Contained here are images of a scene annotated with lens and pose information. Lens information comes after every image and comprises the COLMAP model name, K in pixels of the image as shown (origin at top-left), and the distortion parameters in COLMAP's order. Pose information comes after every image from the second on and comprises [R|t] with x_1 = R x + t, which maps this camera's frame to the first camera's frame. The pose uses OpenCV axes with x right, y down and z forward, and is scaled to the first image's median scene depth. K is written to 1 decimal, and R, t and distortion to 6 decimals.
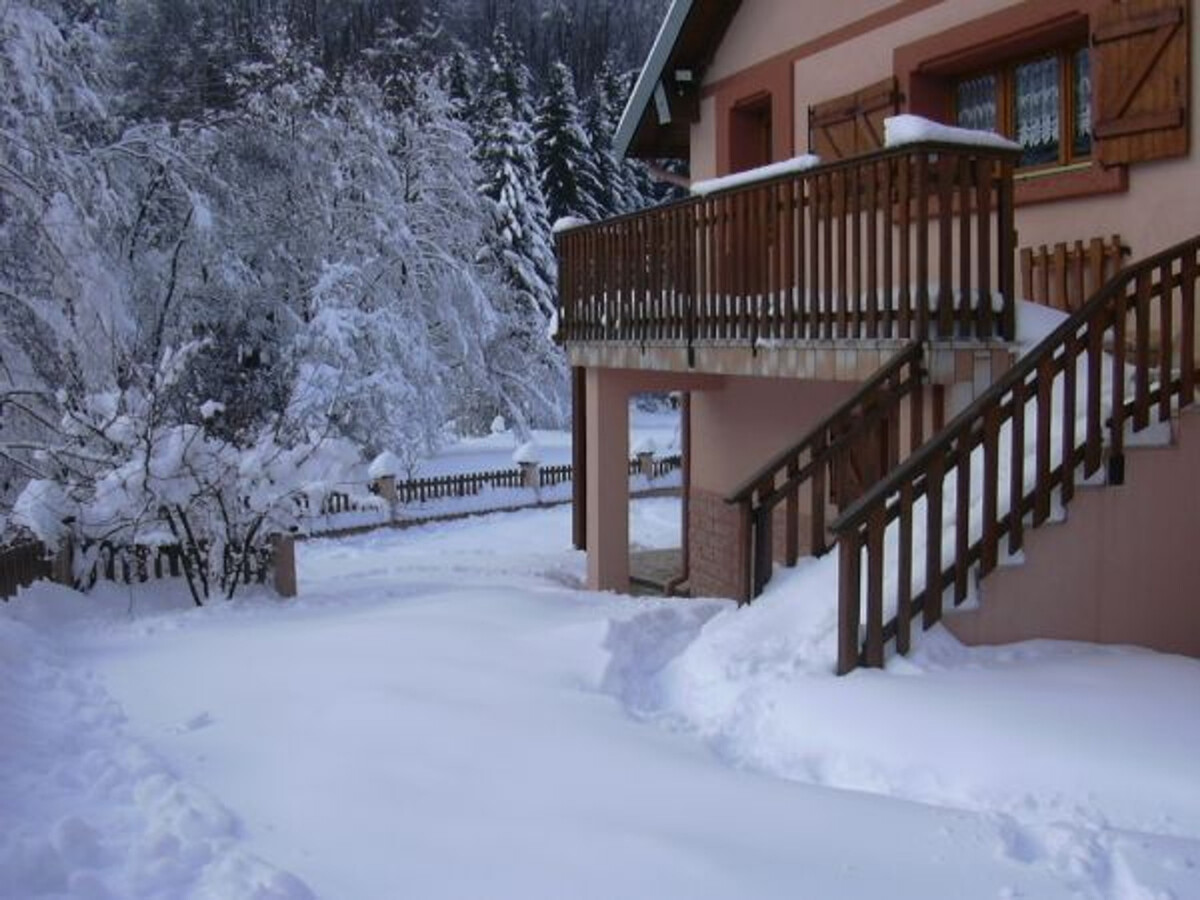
lens RADIAL K [[1260.6, 0, 600.0], [0, 1260.6, 450.0], [0, 0, 1]] dist [-0.211790, 0.013415]
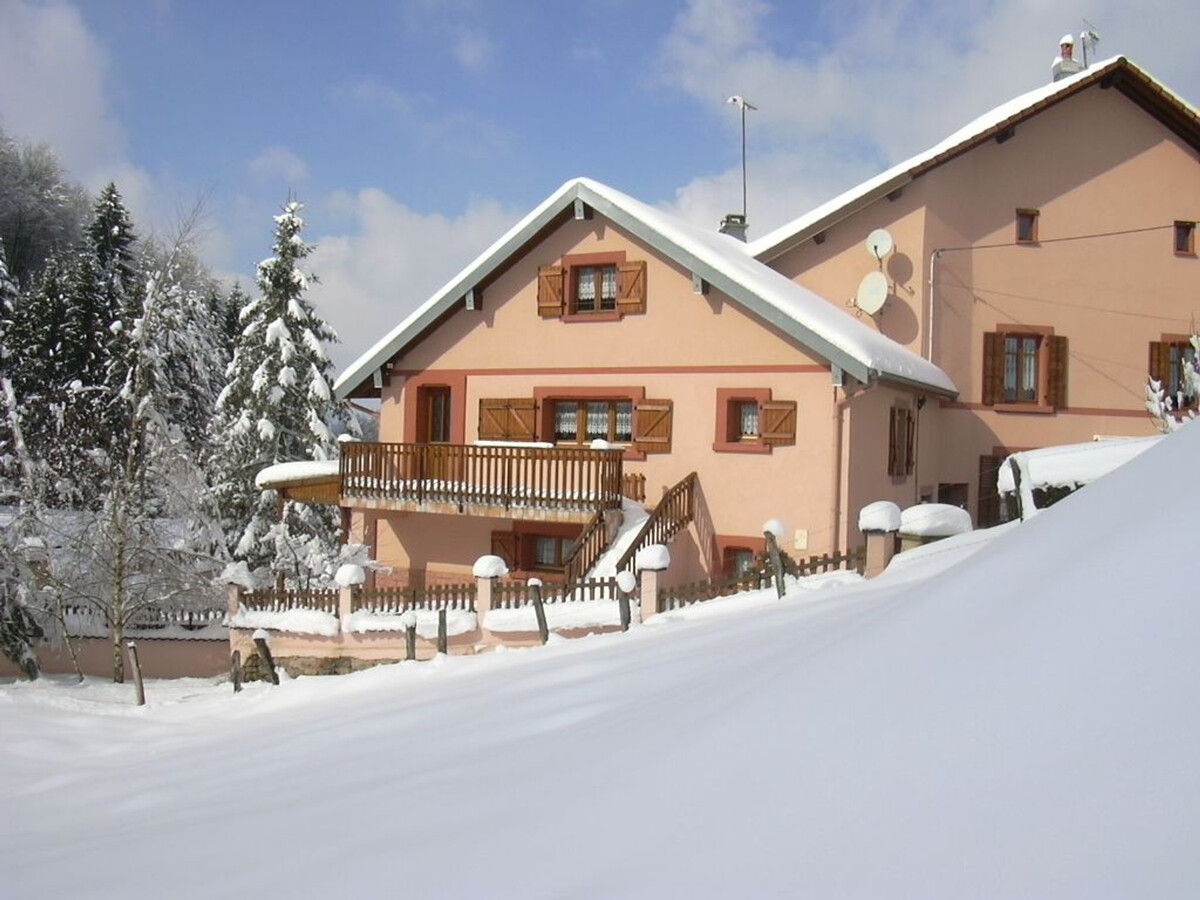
lens RADIAL K [[1114.8, 0, 600.0], [0, 1114.8, 450.0], [0, 0, 1]] dist [-0.091227, -0.001911]
pose [[0.785428, 0.026373, 0.618391, -1.400639], [0.024264, 0.997012, -0.073339, -0.029531], [-0.618477, 0.072607, 0.782441, -1.163397]]
